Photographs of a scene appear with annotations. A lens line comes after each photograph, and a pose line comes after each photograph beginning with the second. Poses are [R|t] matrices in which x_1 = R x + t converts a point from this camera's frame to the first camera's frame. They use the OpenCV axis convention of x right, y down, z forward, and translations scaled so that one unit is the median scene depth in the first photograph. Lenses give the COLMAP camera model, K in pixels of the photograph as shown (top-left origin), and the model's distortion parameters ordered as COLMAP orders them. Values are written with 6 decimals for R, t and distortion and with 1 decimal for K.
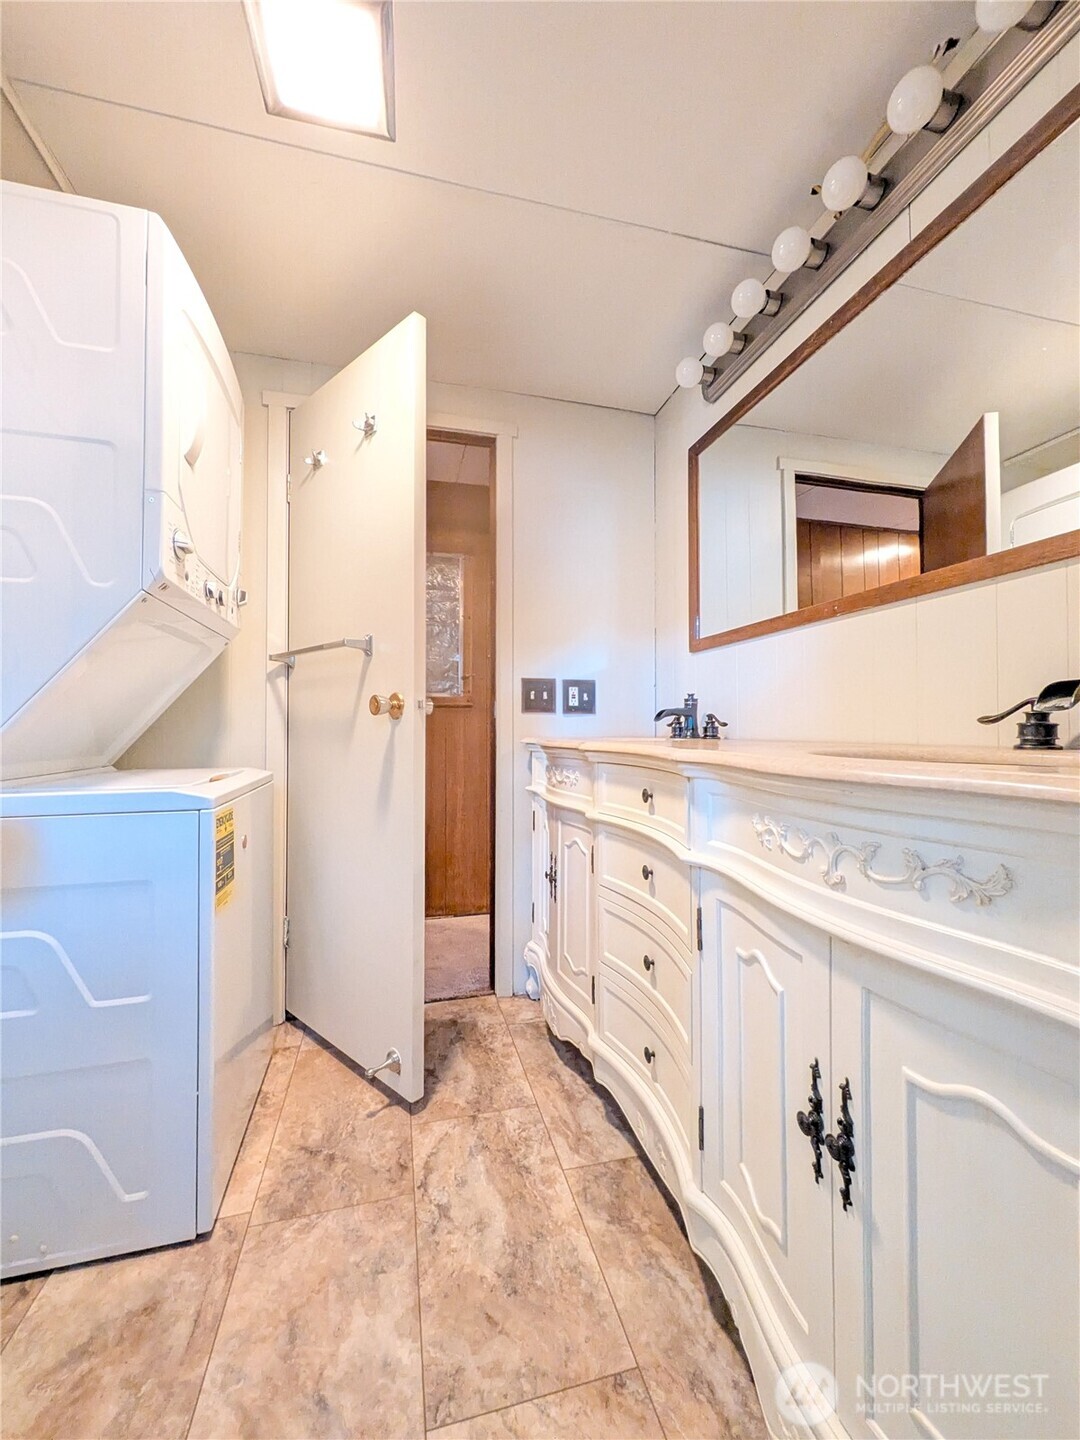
lens RADIAL K [[573.8, 0, 538.4], [0, 573.8, 718.8], [0, 0, 1]] dist [-0.016058, -0.000163]
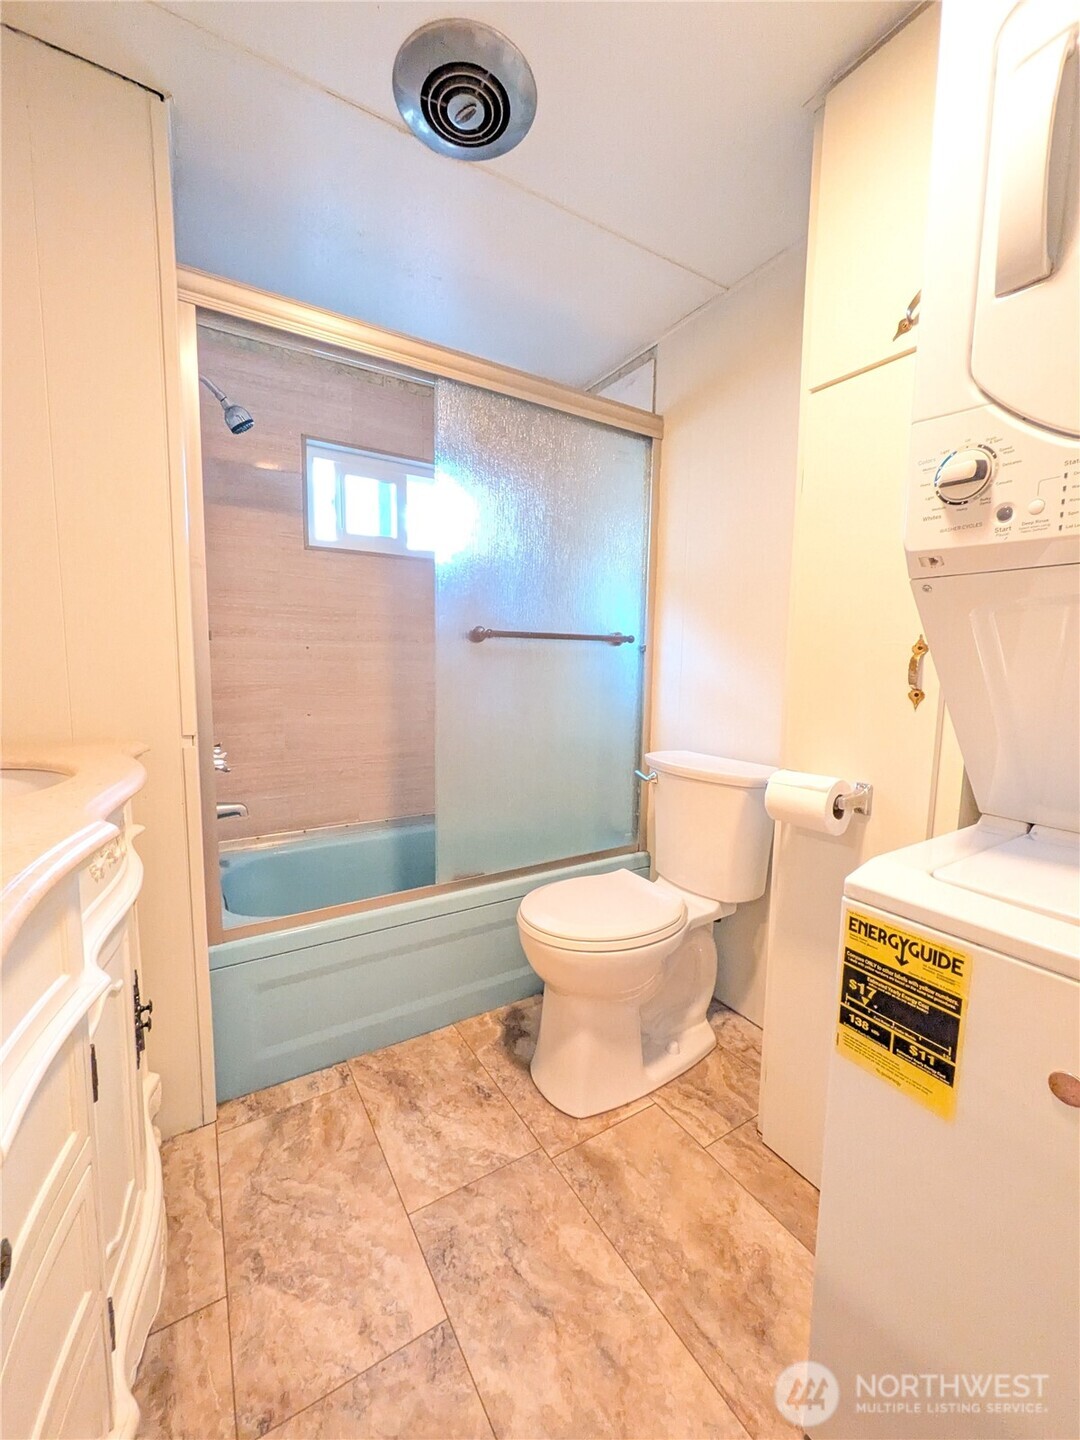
lens RADIAL K [[573.8, 0, 539.8], [0, 573.8, 718.2], [0, 0, 1]] dist [-0.016058, -0.000163]
pose [[-0.956932, 0.012192, -0.290056, -0.047902], [-0.013000, 0.996316, 0.084767, -0.130583], [0.290021, 0.084887, -0.953248, 1.952372]]
